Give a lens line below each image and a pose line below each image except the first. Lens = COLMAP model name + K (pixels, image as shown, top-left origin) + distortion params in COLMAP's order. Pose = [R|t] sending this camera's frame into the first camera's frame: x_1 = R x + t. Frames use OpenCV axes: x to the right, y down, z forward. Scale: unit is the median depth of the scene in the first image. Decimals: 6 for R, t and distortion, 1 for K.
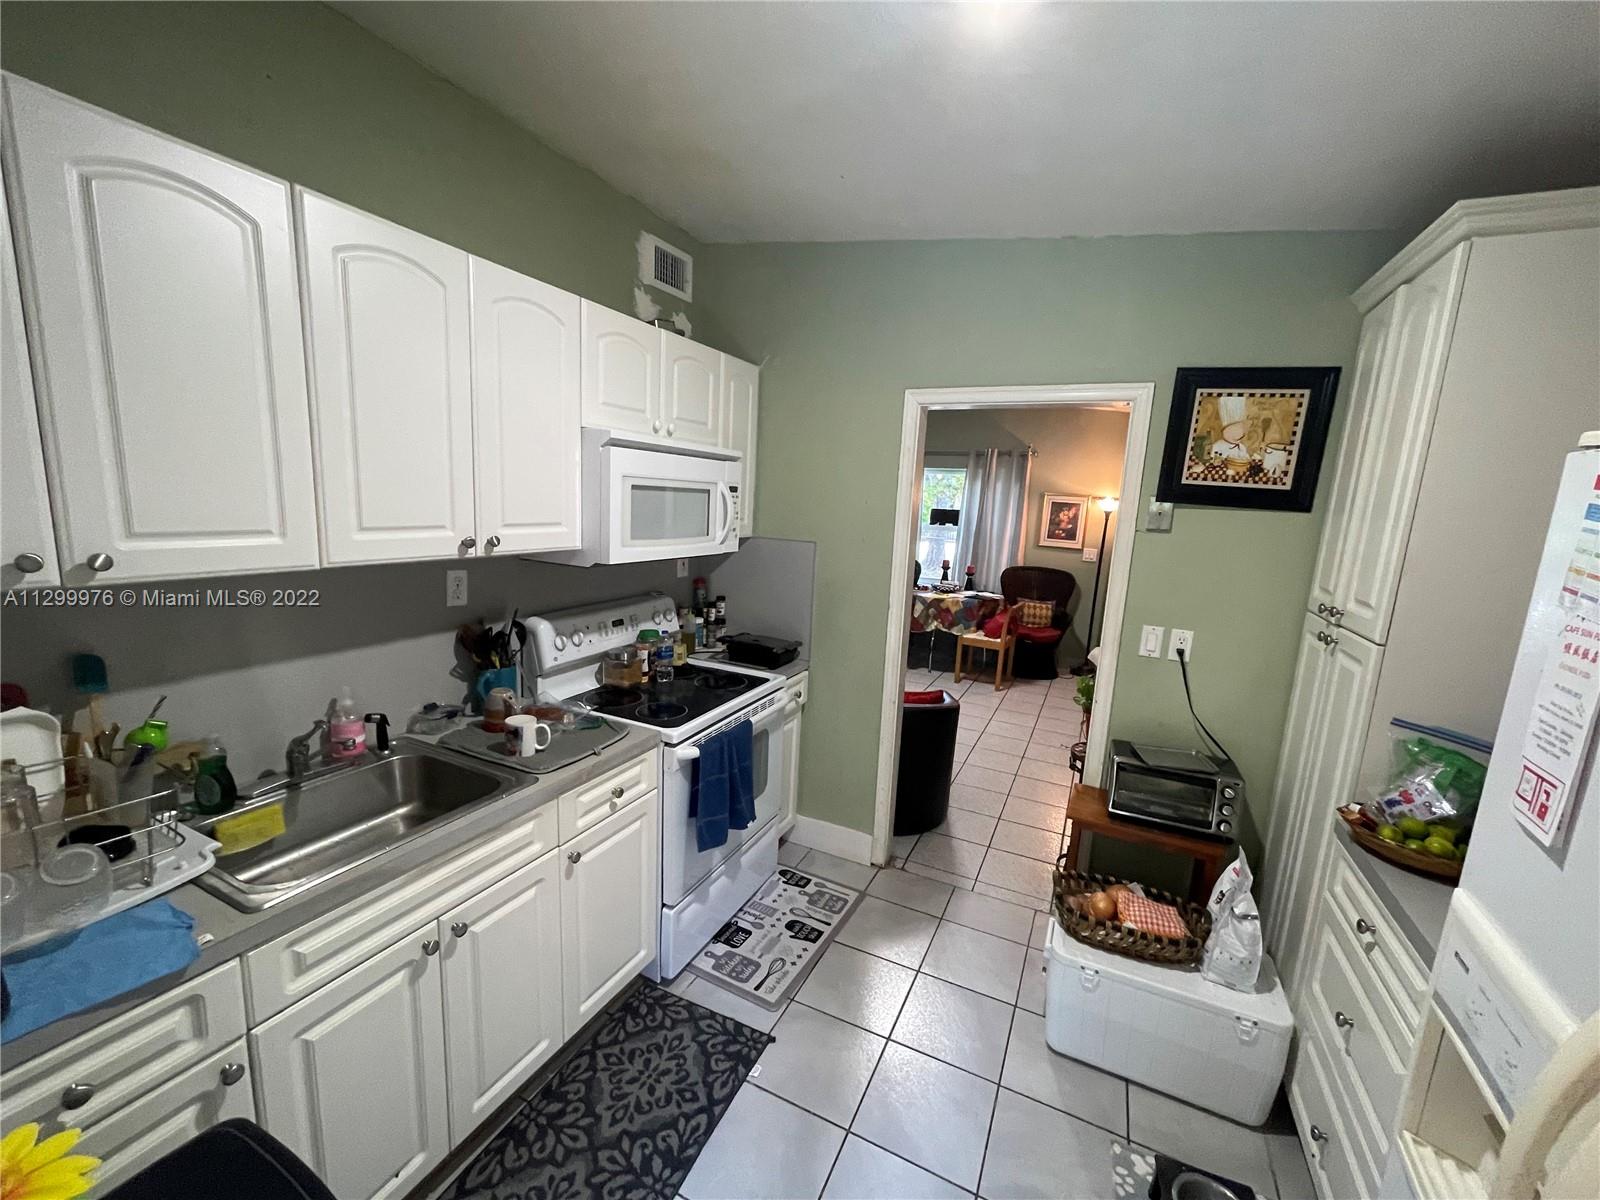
lens RADIAL K [[644.1, 0, 800.0], [0, 644.1, 600.0], [0, 0, 1]] dist [0.001177, -0.000287]
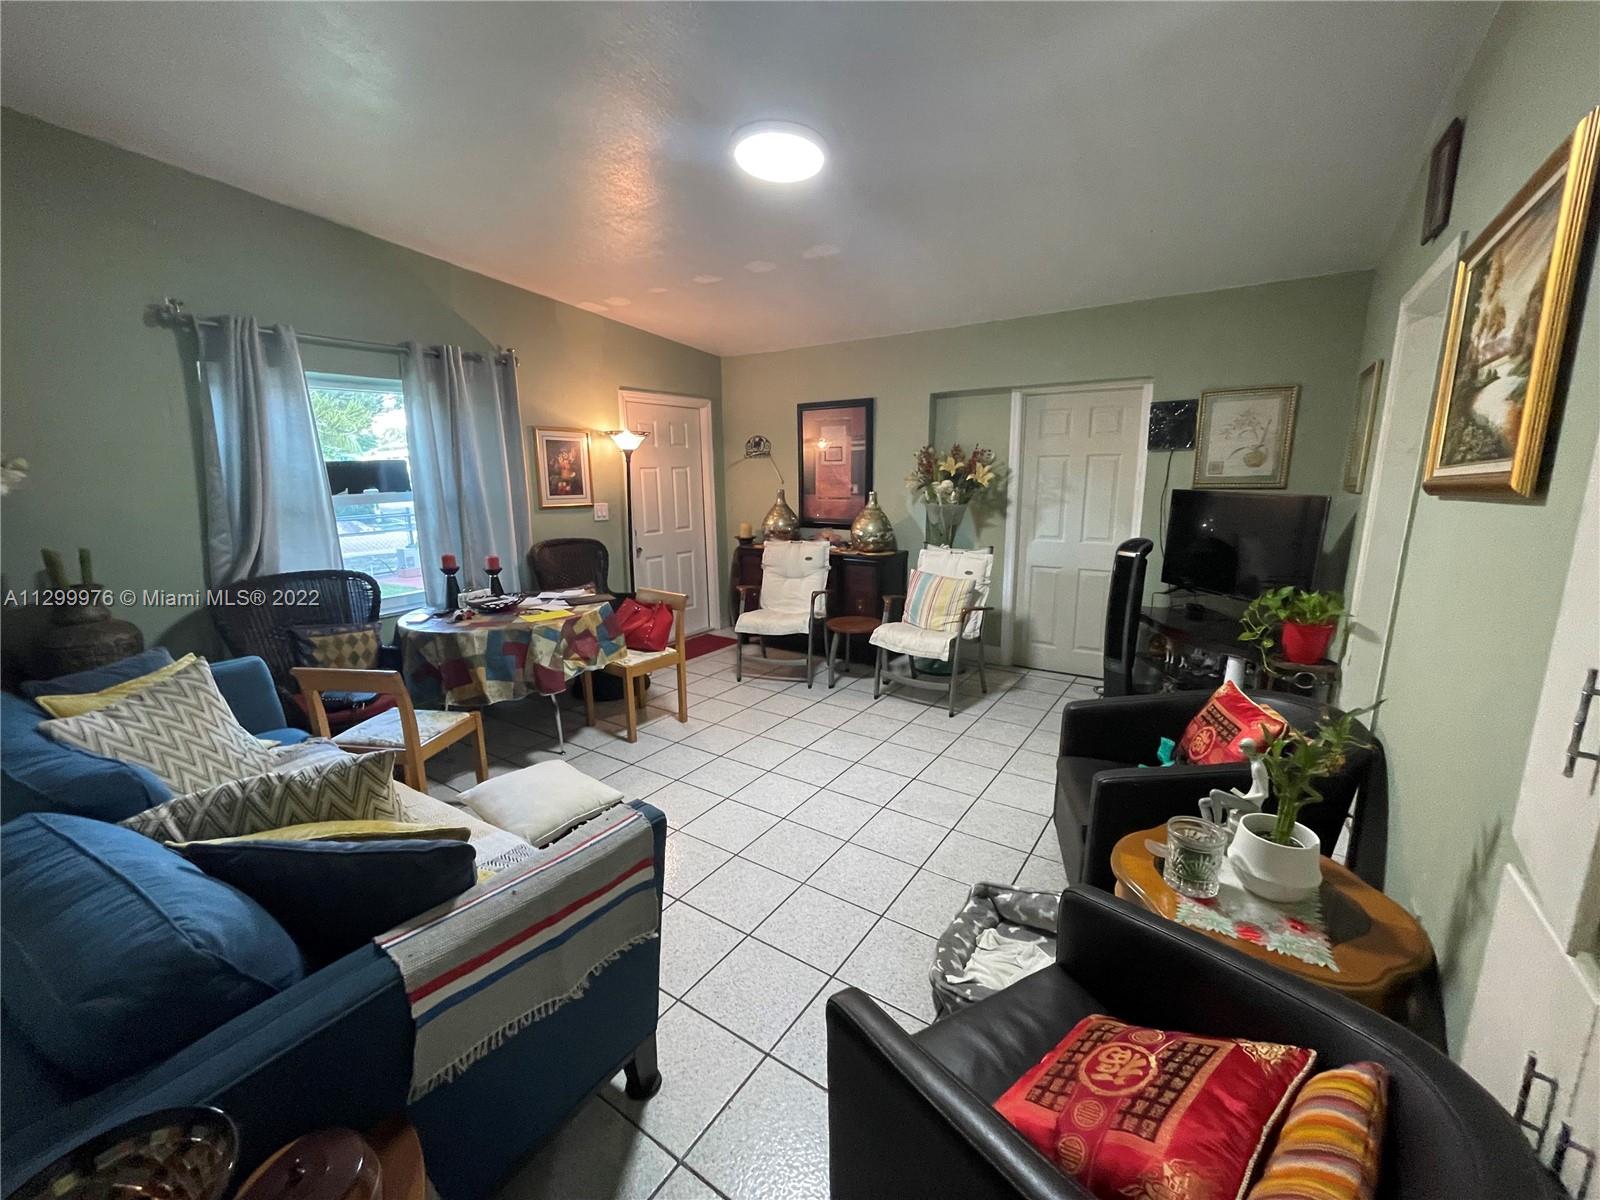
lens RADIAL K [[644.1, 0, 800.0], [0, 644.1, 600.0], [0, 0, 1]] dist [0.001177, -0.000287]
pose [[0.148597, -0.251145, 0.956475, -0.255513], [0.179222, 0.958036, 0.223711, -0.097437], [-0.972522, 0.138179, 0.187372, 0.651017]]
